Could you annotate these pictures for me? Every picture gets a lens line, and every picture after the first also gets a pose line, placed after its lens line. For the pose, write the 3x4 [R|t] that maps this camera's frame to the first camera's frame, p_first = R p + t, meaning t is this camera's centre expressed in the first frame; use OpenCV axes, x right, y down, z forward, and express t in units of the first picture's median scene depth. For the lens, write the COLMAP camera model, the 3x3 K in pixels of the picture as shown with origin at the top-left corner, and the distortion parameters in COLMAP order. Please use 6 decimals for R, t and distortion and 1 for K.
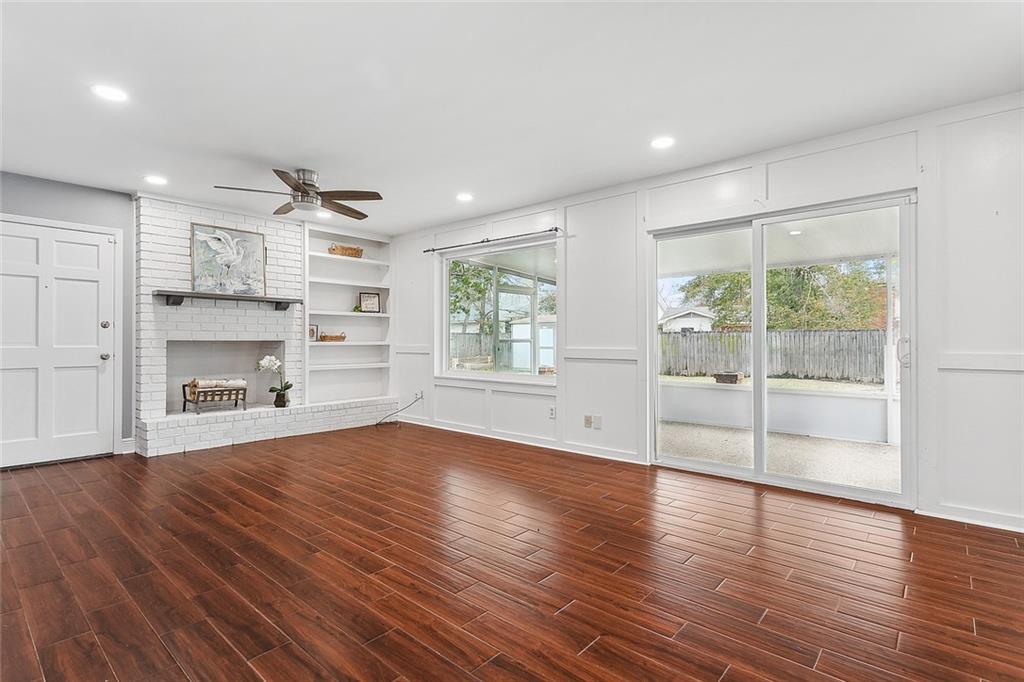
lens RADIAL K [[487.0, 0, 512.0], [0, 487.0, 341.0], [0, 0, 1]] dist [0.005038, 0.000280]
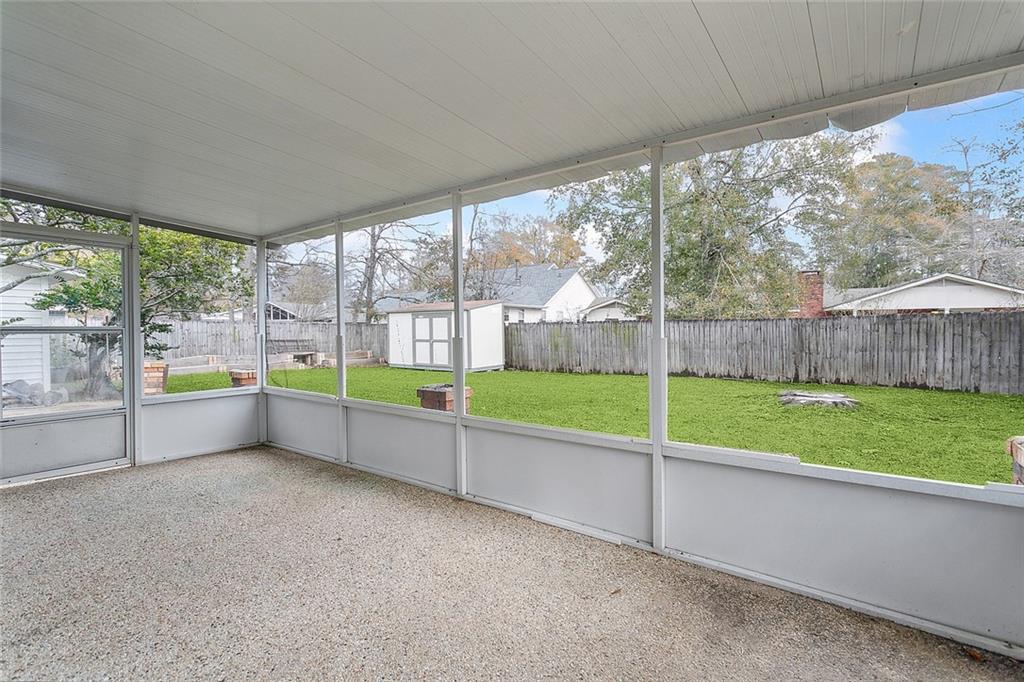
lens RADIAL K [[480.7, 0, 512.0], [0, 480.7, 341.0], [0, 0, 1]] dist [0.000484, 0.000017]
pose [[0.997849, -0.001297, 0.065548, 0.218444], [0.000284, 0.999880, 0.015468, 0.001770], [-0.065560, -0.015416, 0.997730, 0.200381]]
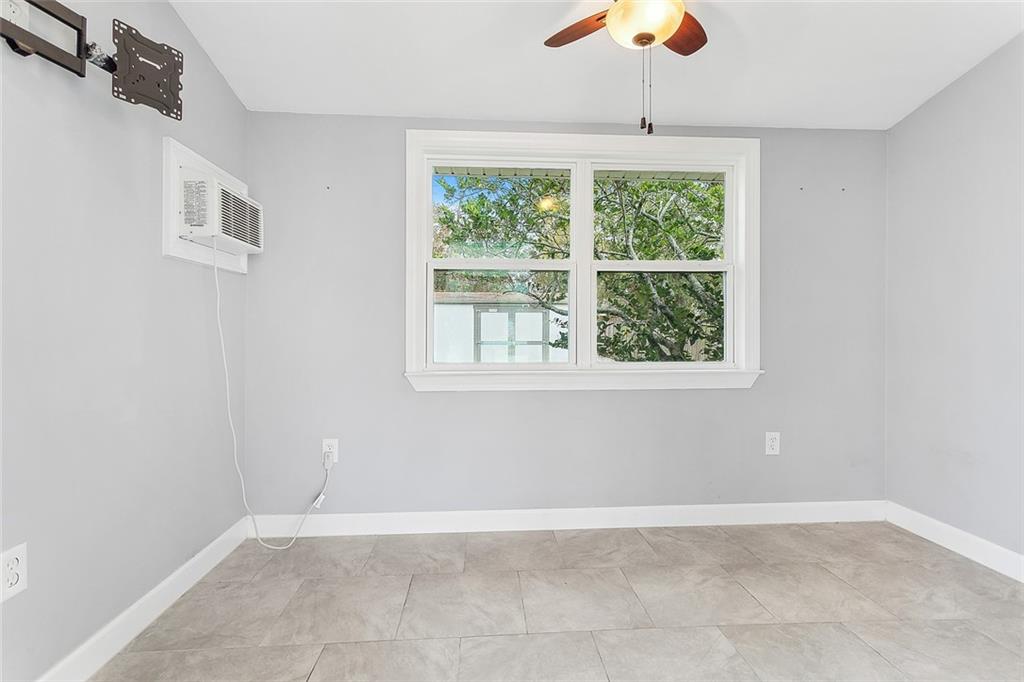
lens RADIAL K [[480.7, 0, 512.0], [0, 480.7, 341.0], [0, 0, 1]] dist [0.000484, 0.000017]
pose [[0.713838, 0.000772, 0.700311, -0.440107], [0.001508, 0.999995, -0.002639, 0.017027], [-0.700310, 0.002940, 0.713833, 0.677987]]
